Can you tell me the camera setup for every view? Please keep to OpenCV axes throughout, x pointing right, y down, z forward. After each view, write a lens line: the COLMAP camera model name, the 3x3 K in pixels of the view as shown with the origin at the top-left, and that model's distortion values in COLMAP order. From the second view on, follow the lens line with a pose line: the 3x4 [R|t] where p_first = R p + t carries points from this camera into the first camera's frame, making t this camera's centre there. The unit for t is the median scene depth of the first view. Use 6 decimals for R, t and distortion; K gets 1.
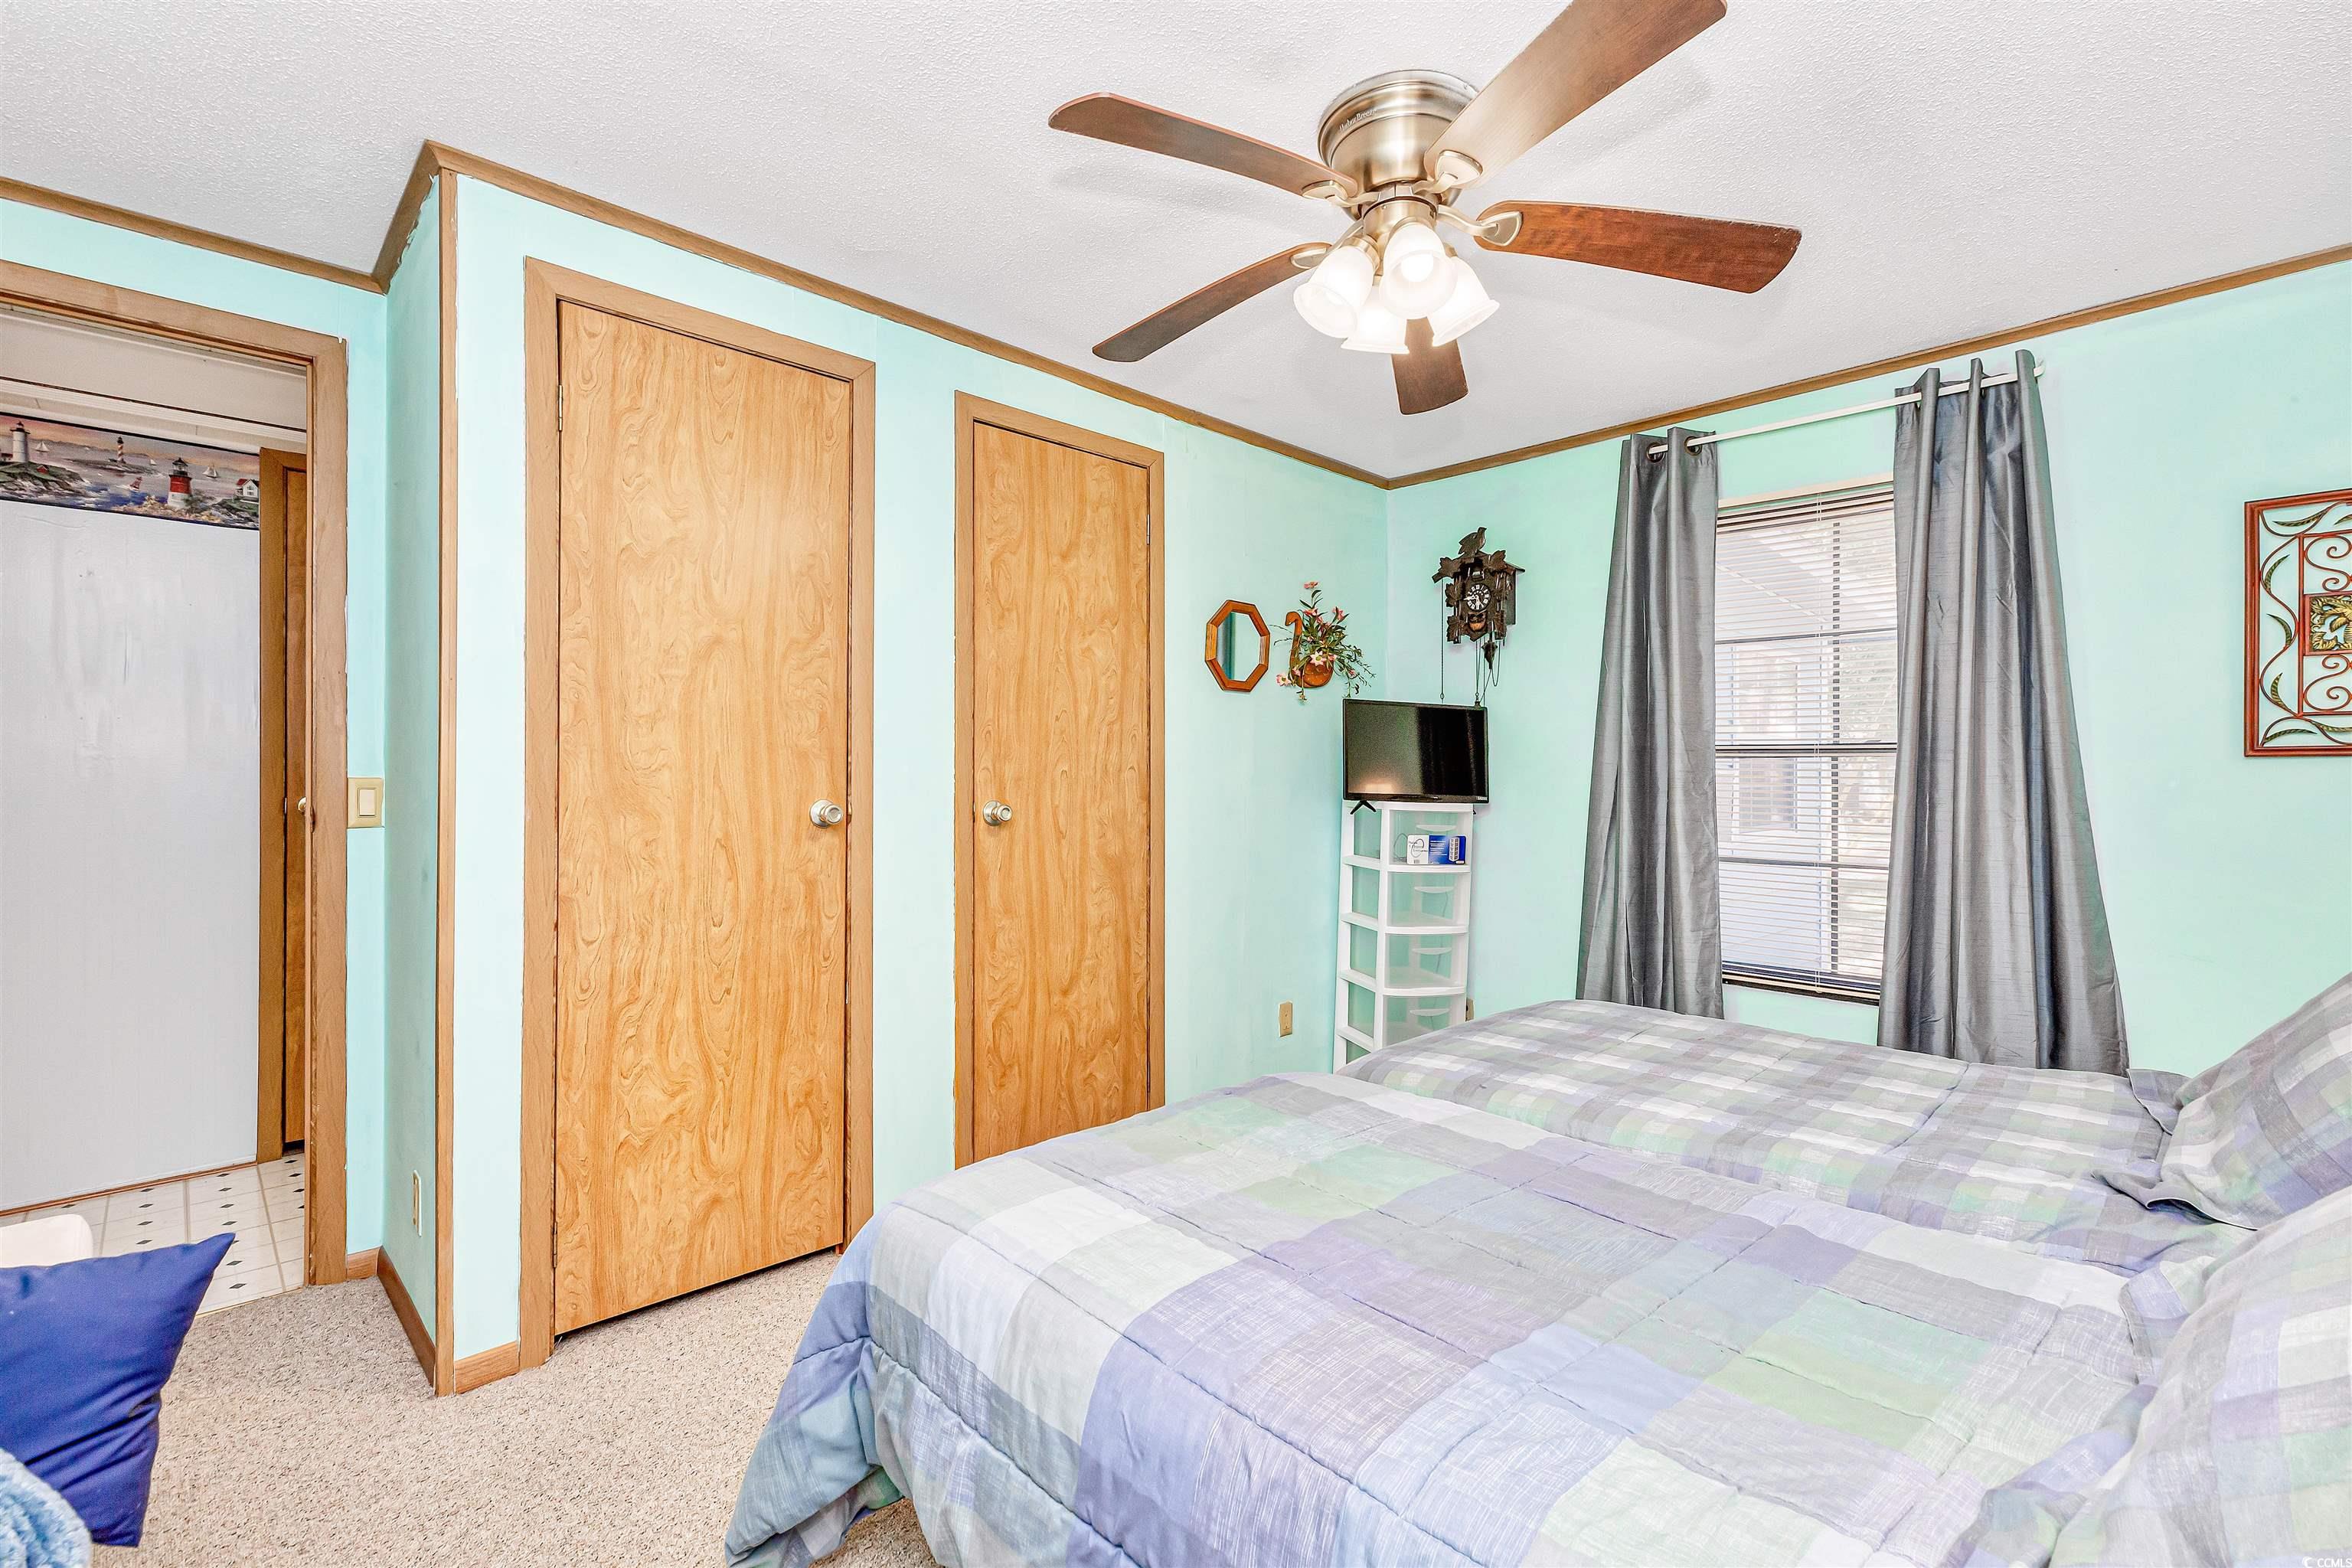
lens RADIAL K [[1052.5, 0, 1175.2], [0, 1052.5, 787.3], [0, 0, 1]] dist [0.001010, 0.000399]
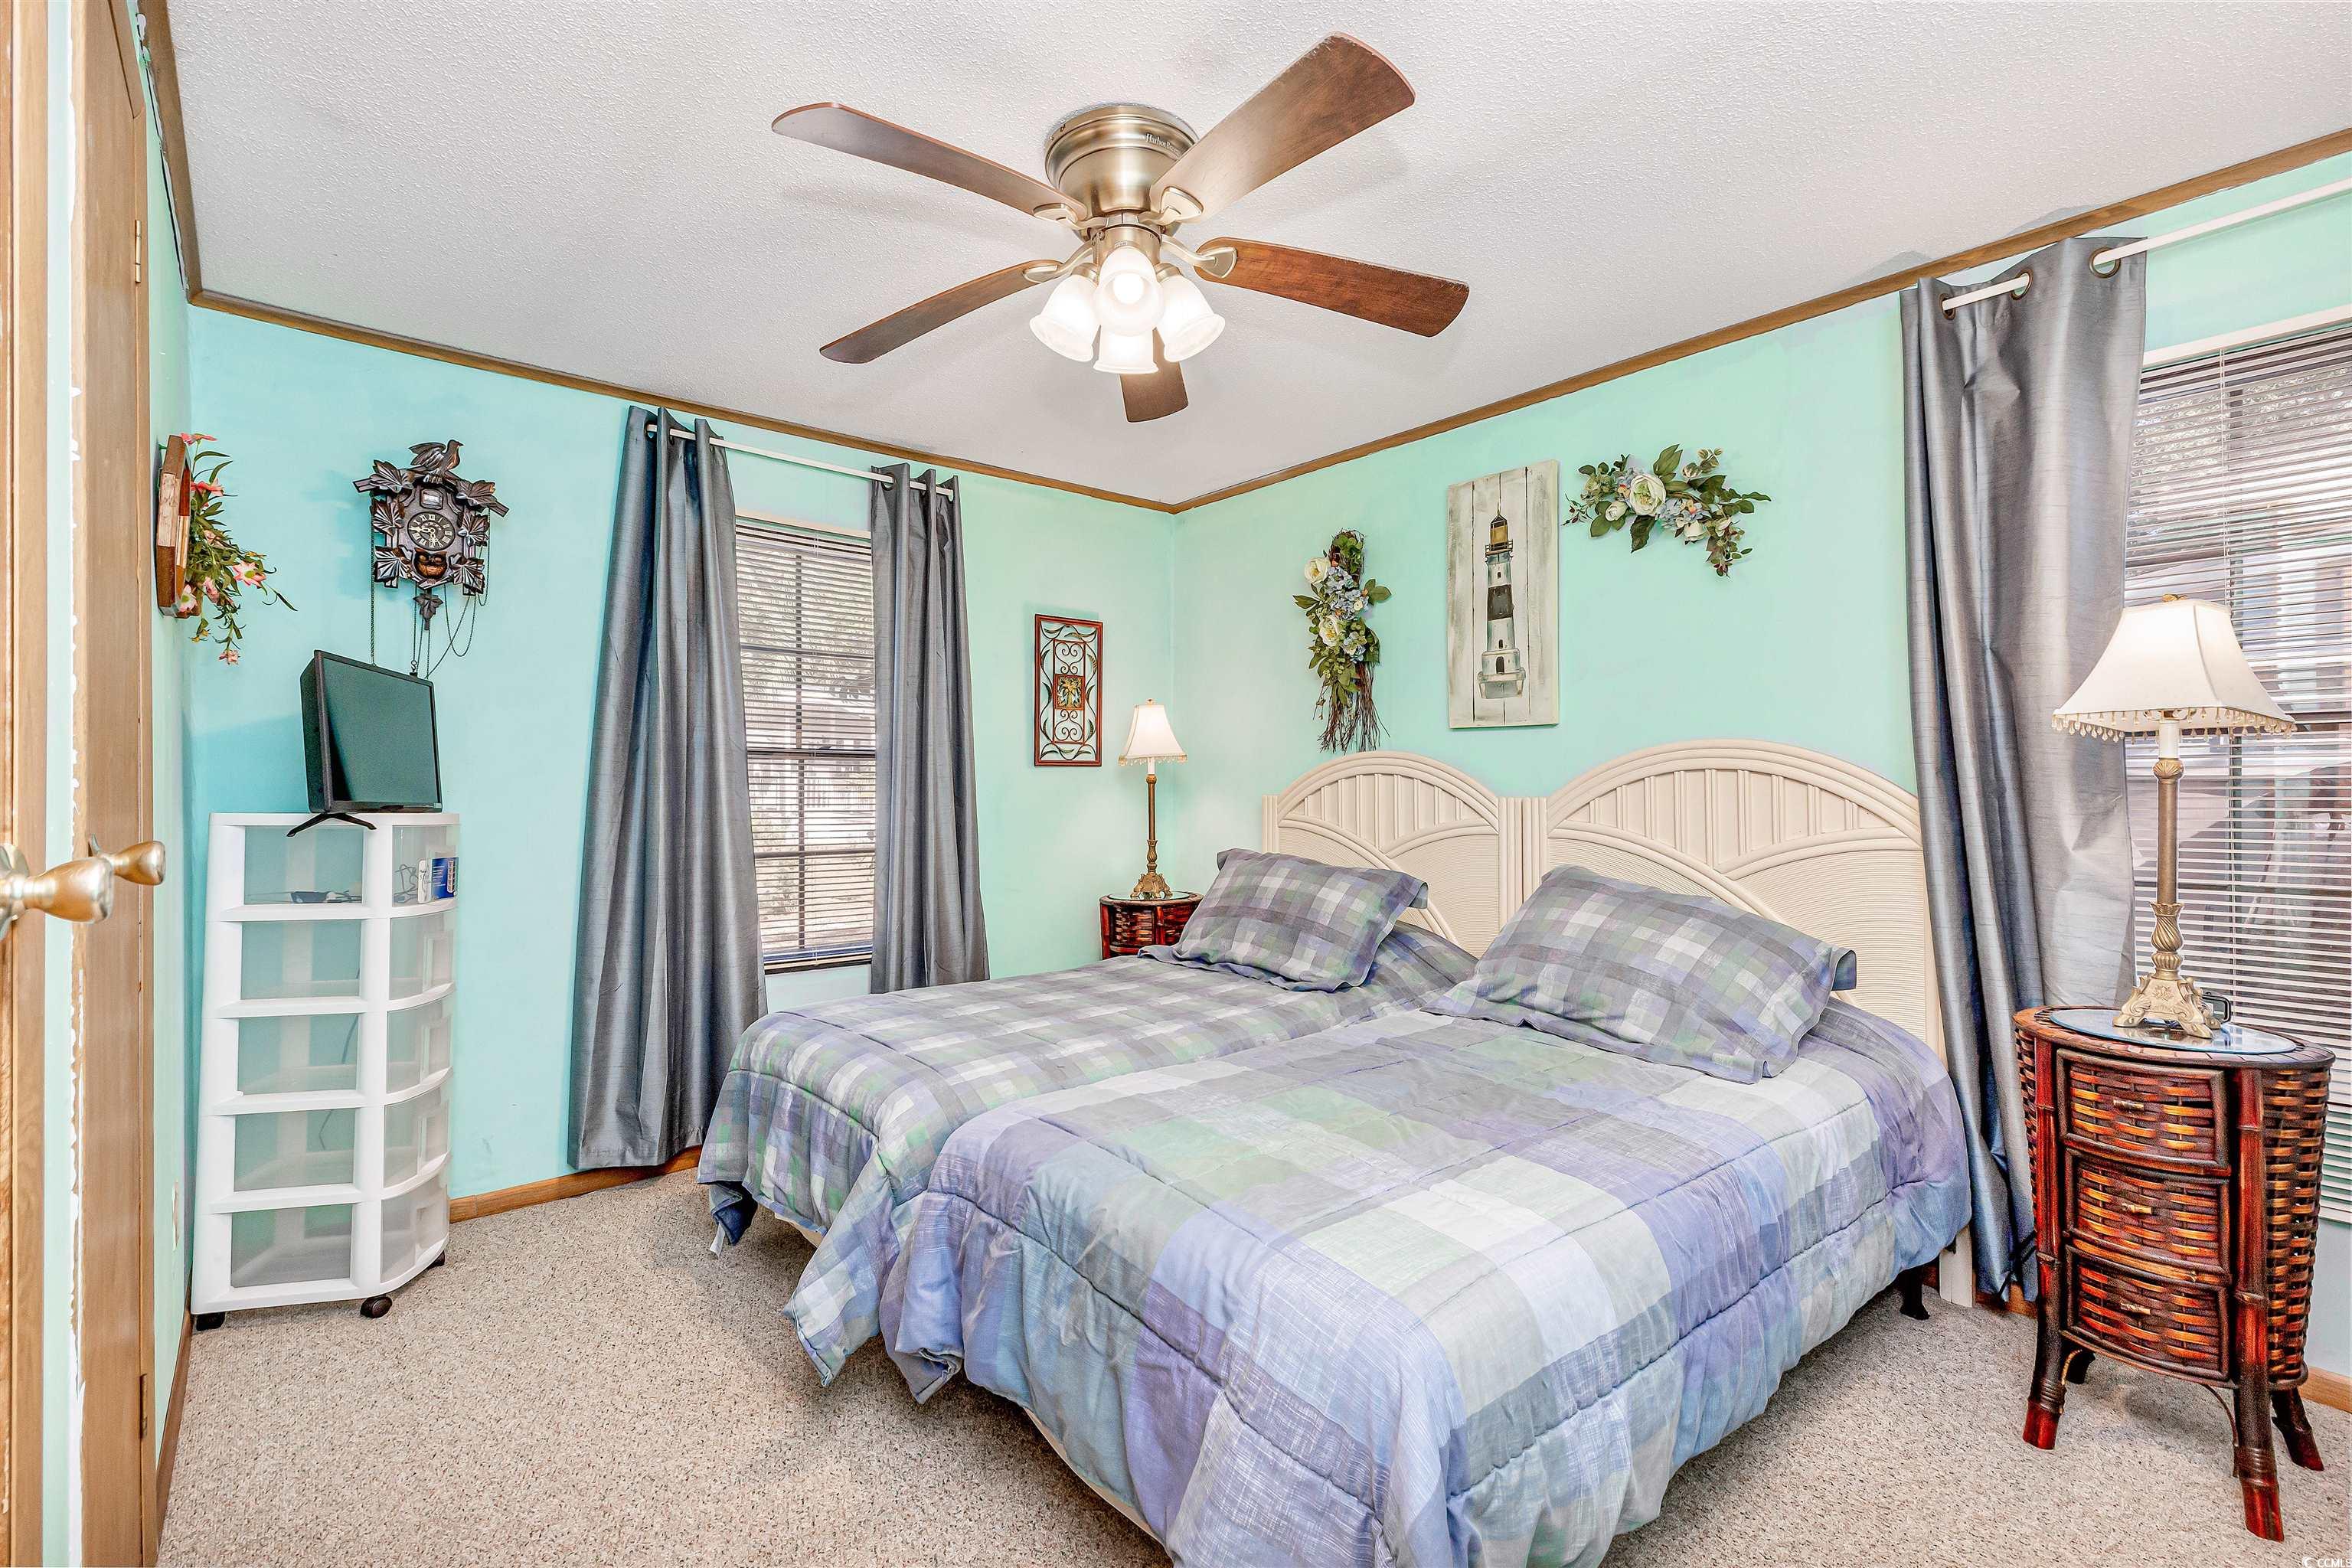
lens RADIAL K [[1052.5, 0, 1173.3], [0, 1052.5, 774.8], [0, 0, 1]] dist [0.001010, 0.000399]
pose [[0.059864, 0.005253, 0.998193, -0.642923], [0.009042, 0.999942, -0.005804, -0.003429], [-0.998166, 0.009373, 0.059813, 0.690660]]
